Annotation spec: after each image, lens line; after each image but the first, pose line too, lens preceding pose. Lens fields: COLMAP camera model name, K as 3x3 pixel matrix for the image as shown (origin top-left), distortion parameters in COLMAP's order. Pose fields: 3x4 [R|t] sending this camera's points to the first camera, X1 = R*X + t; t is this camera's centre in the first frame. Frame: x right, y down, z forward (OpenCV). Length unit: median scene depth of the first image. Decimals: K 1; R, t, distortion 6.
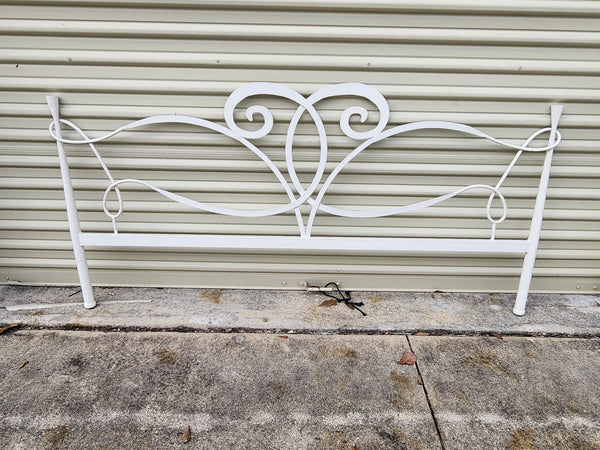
lens RADIAL K [[404.0, 0, 301.3], [0, 404.0, 226.6], [0, 0, 1]] dist [-0.000438, 0.000479]
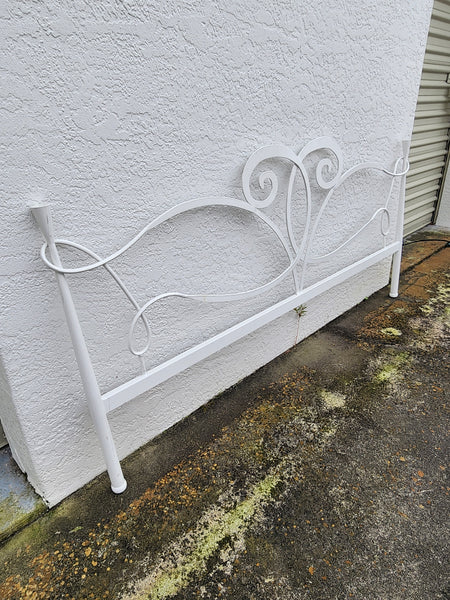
lens RADIAL K [[404.0, 0, 223.4], [0, 404.0, 300.6], [0, 0, 1]] dist [-0.000438, 0.000479]
pose [[0.710666, -0.341109, 0.615304, -0.822500], [0.293639, 0.938589, 0.181182, -0.213202], [-0.639321, 0.051917, 0.767186, 0.367831]]
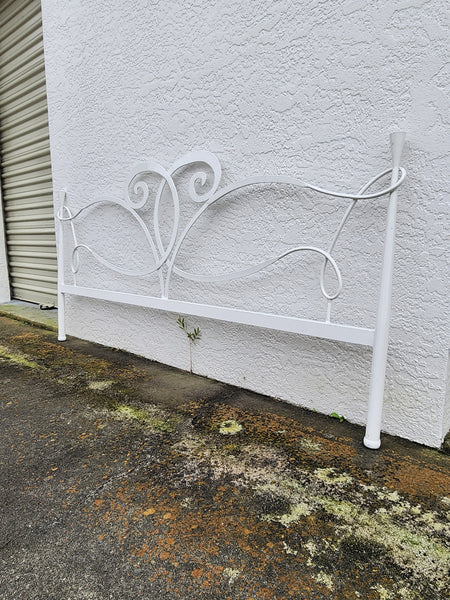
lens RADIAL K [[404.0, 0, 221.9], [0, 404.0, 301.3], [0, 0, 1]] dist [-0.000438, 0.000479]
pose [[0.741856, 0.080199, -0.665745, 0.889285], [-0.228614, 0.963590, -0.138672, 0.156396], [0.630384, 0.255074, 0.733180, 0.347484]]
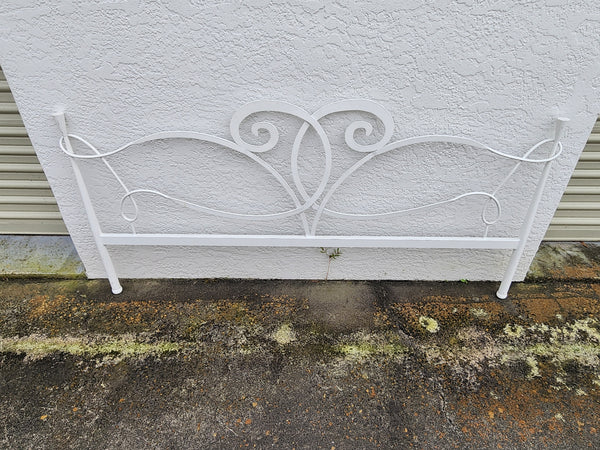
lens RADIAL K [[404.0, 0, 299.7], [0, 404.0, 228.7], [0, 0, 1]] dist [-0.000438, 0.000479]
pose [[0.999941, -0.004445, -0.009912, -0.008255], [0.006891, 0.964916, 0.262467, -0.298587], [0.008397, -0.262520, 0.964890, -0.037066]]
